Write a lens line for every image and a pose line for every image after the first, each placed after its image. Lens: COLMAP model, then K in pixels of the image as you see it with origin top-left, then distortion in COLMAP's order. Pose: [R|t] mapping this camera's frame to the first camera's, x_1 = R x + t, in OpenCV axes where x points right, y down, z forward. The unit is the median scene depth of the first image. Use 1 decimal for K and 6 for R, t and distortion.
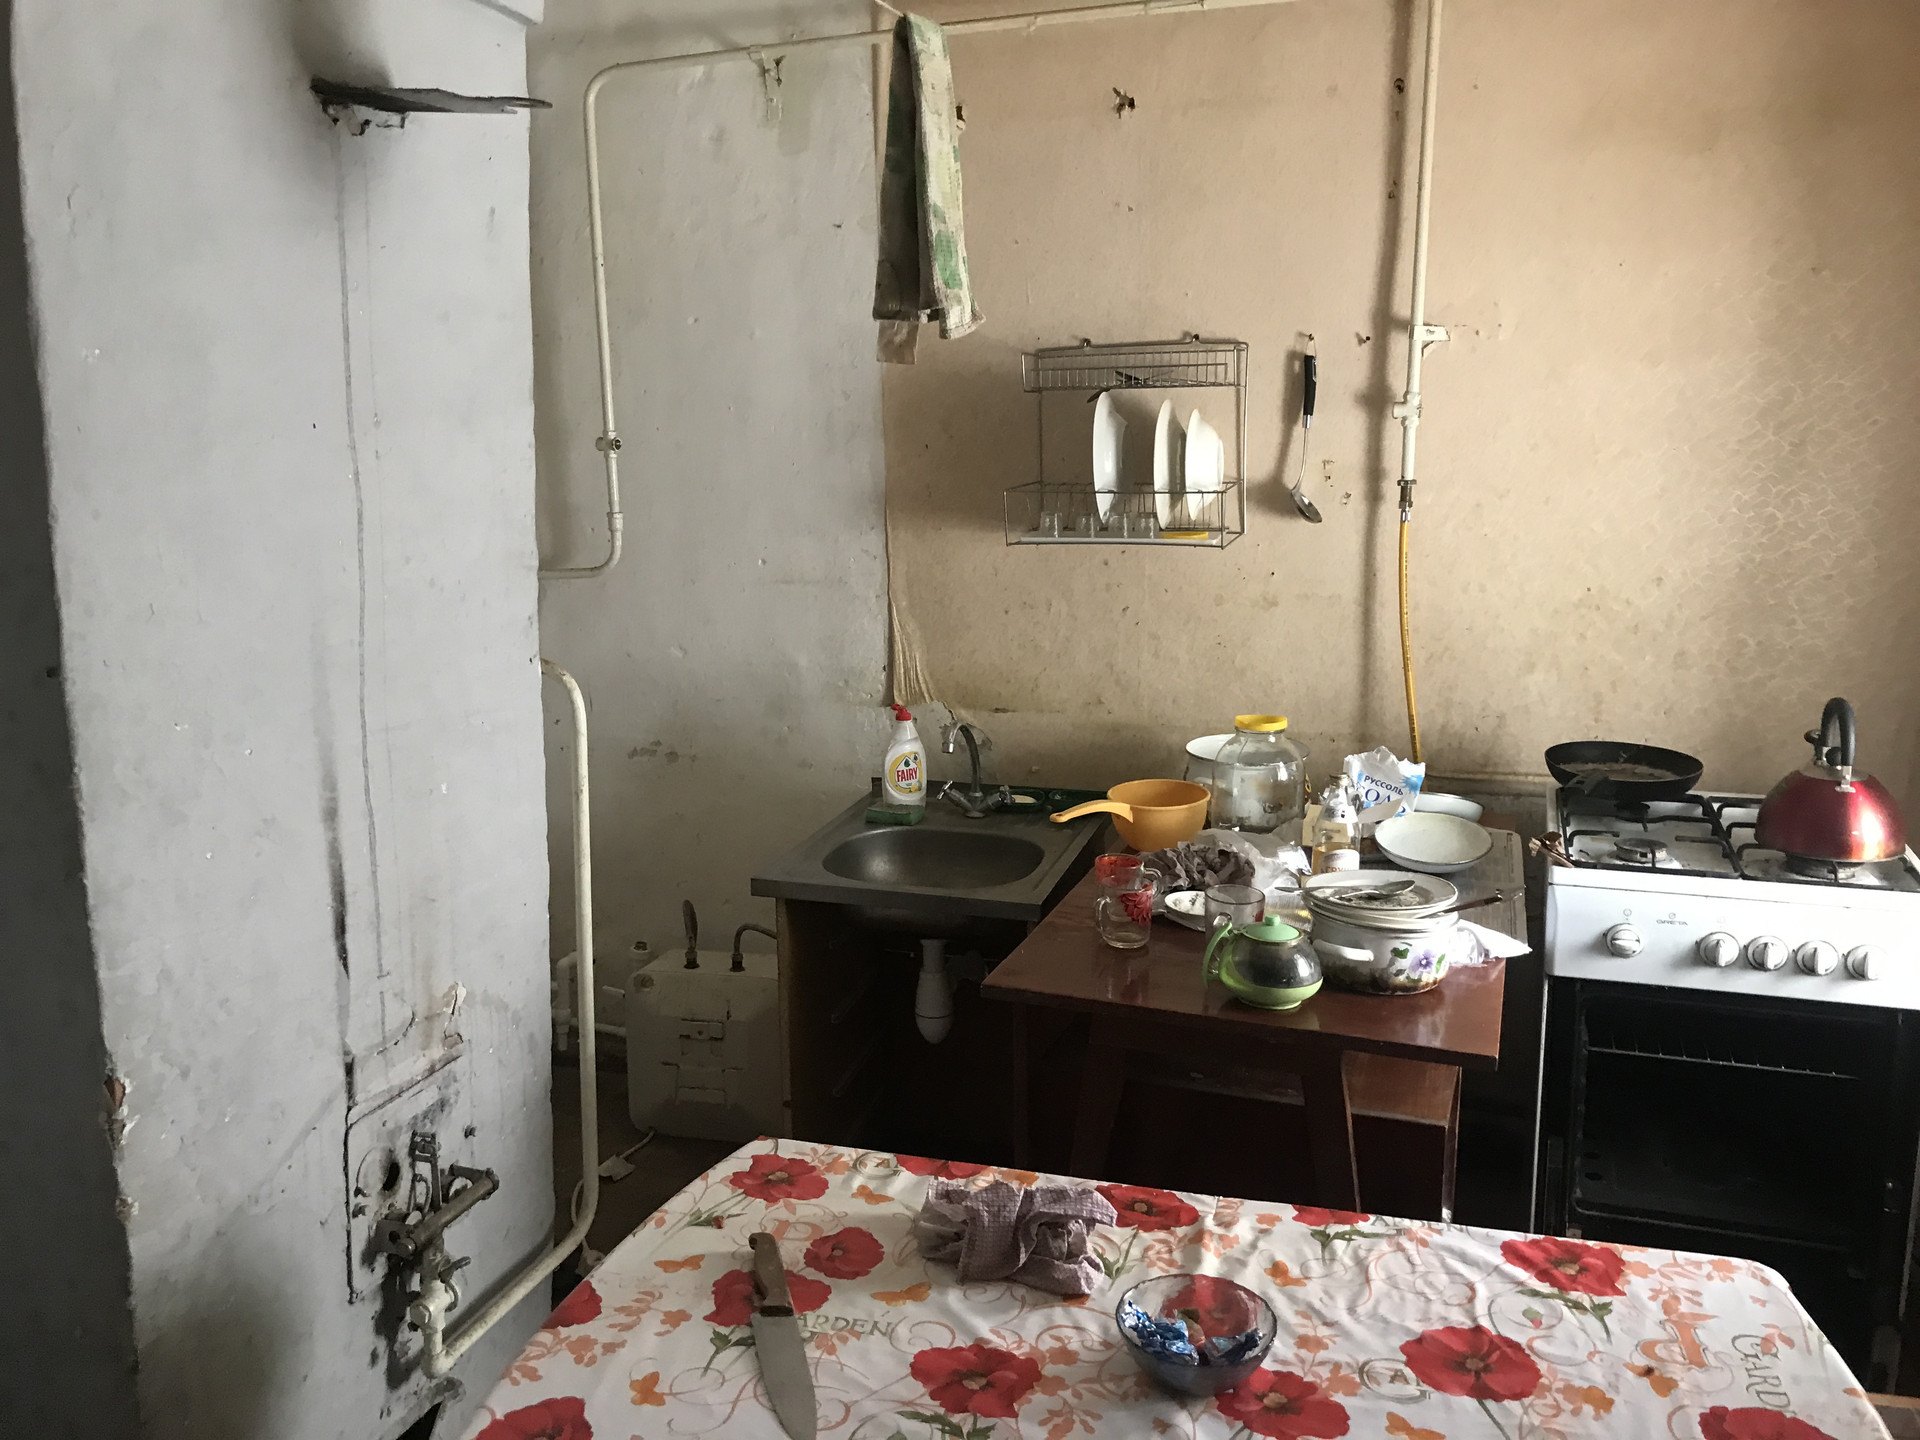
lens RADIAL K [[1595.8, 0, 957.8], [0, 1595.8, 681.6], [0, 0, 1]] dist [0.014434, 0.011853]
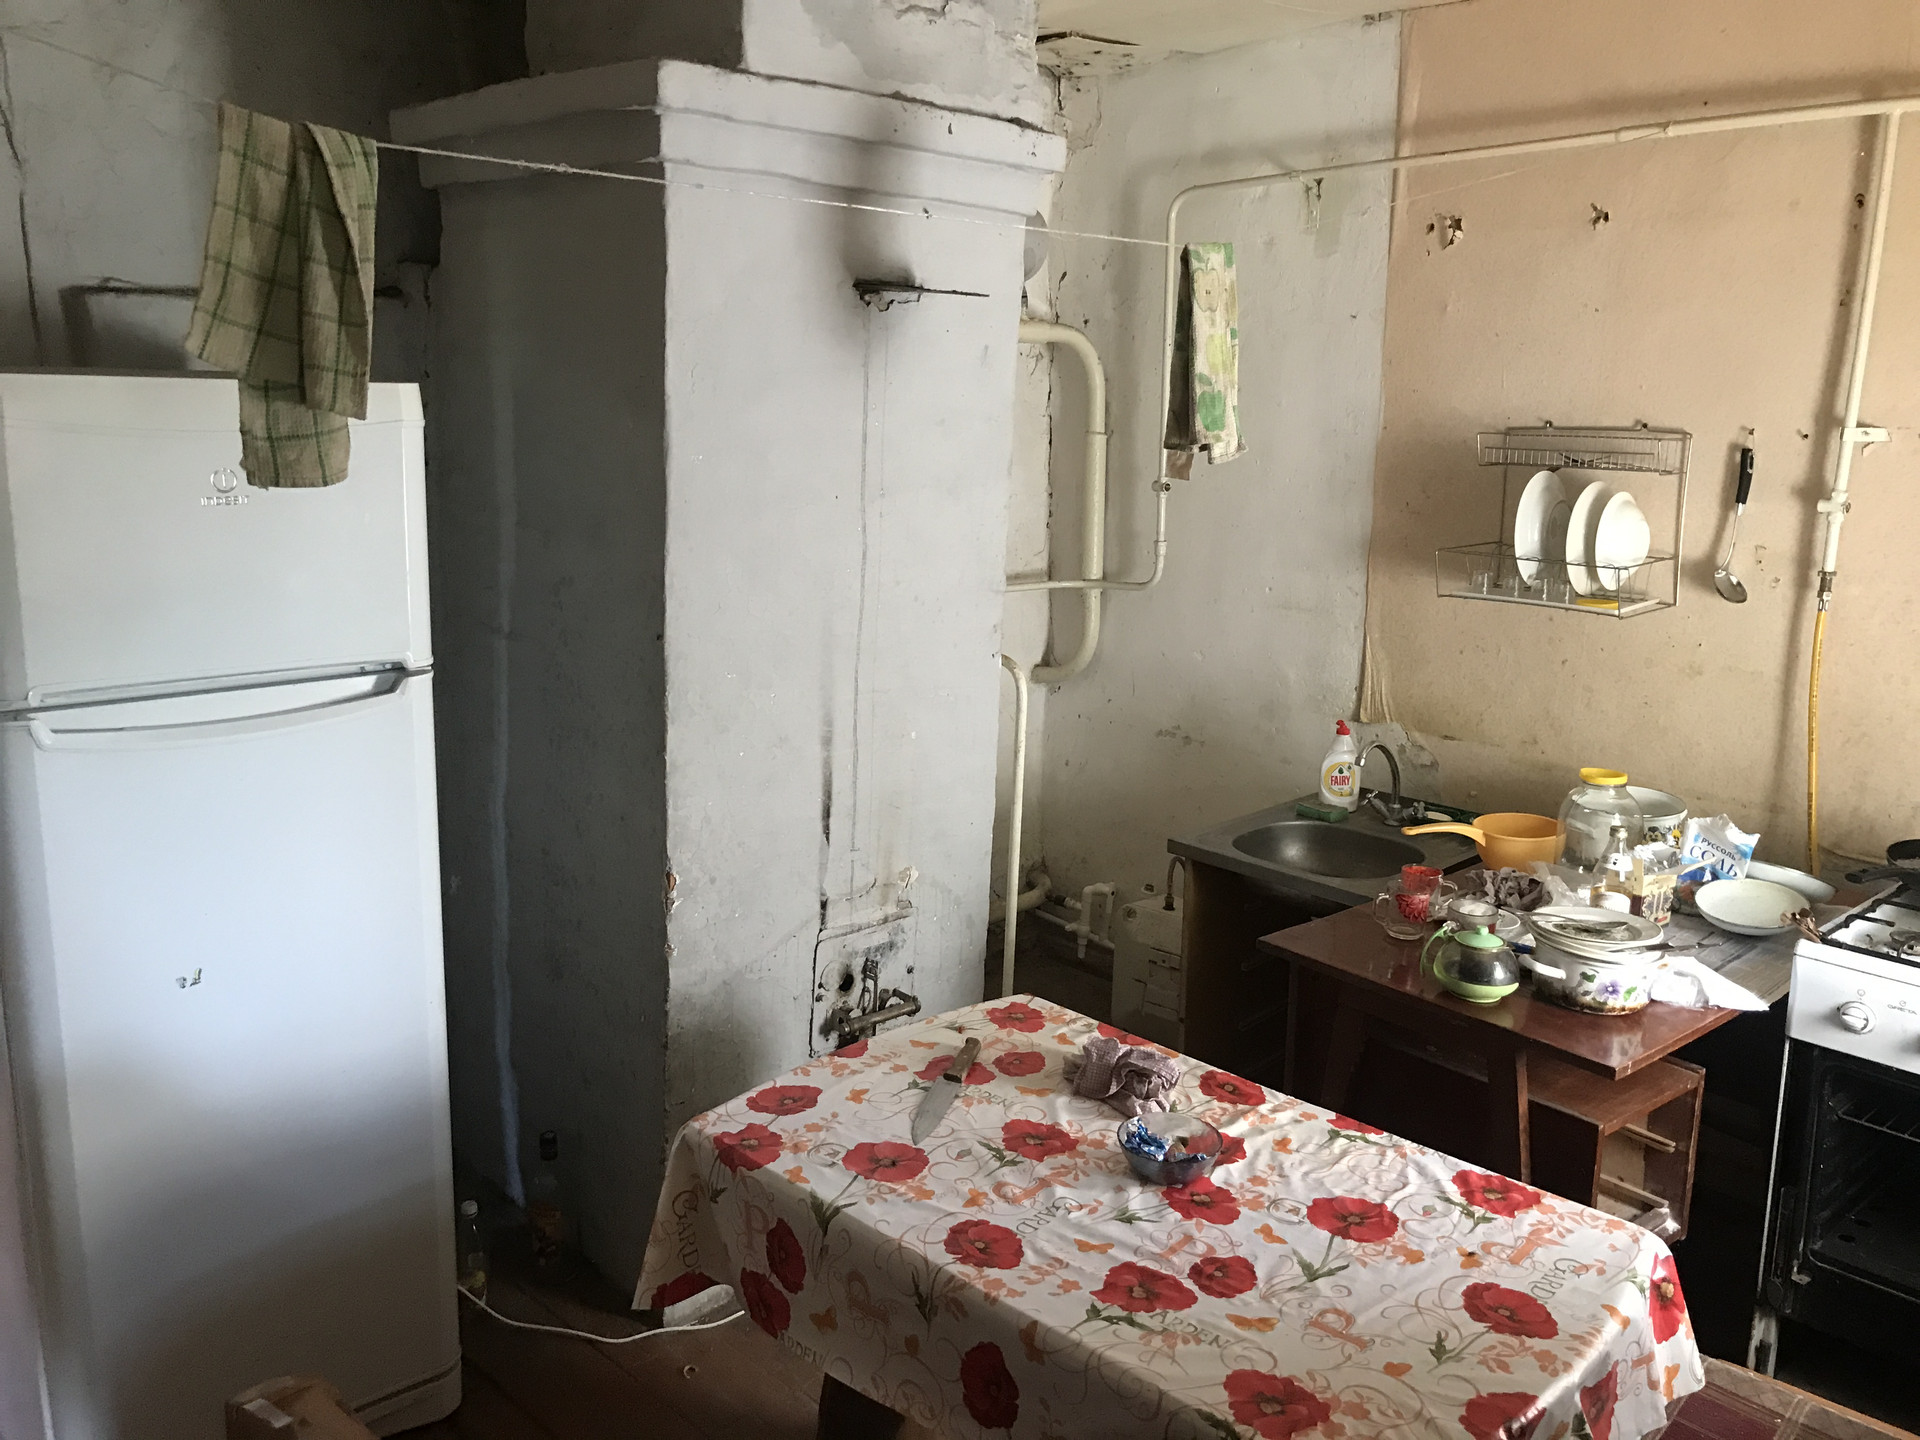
lens RADIAL K [[1546.6, 0, 960.0], [0, 1546.6, 643.3], [0, 0, 1]] dist [0.114206, -0.159325]
pose [[0.882485, 0.103974, -0.458704, 0.375327], [-0.110348, 0.993808, 0.012971, -0.042103], [0.457212, 0.039170, 0.888494, -0.270725]]
